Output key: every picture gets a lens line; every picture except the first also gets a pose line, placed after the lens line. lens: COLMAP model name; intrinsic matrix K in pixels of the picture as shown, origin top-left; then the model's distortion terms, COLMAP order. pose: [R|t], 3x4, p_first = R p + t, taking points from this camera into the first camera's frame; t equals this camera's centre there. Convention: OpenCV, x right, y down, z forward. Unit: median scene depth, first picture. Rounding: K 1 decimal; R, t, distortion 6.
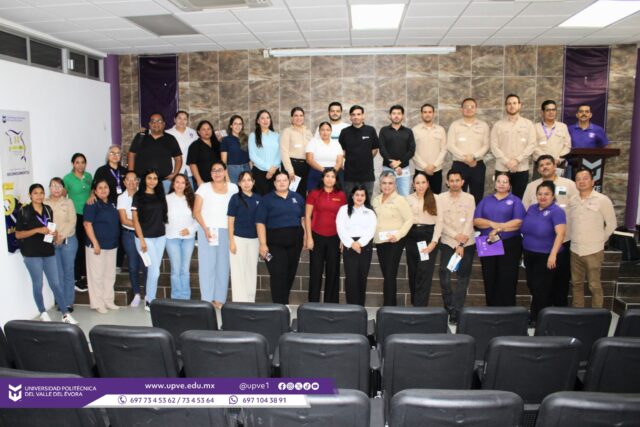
lens RADIAL K [[564.1, 0, 306.4], [0, 564.1, 214.1], [0, 0, 1]] dist [-0.107255, 0.209383]
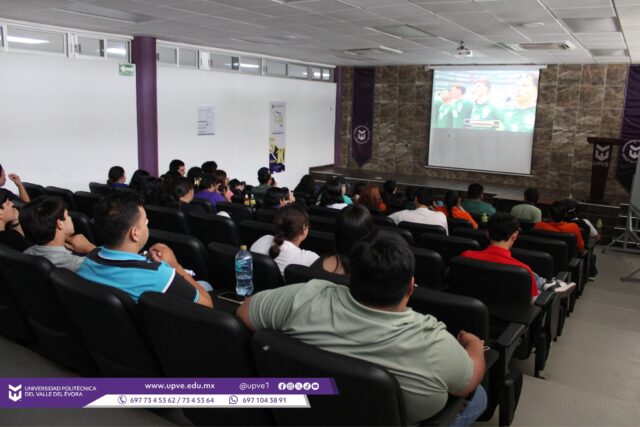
lens RADIAL K [[564.1, 0, 306.4], [0, 564.1, 214.1], [0, 0, 1]] dist [-0.107255, 0.209383]
pose [[0.888818, 0.115819, -0.443383, 0.400568], [-0.098669, 0.993209, 0.061648, 0.063847], [0.447512, -0.011046, 0.894210, -0.606152]]
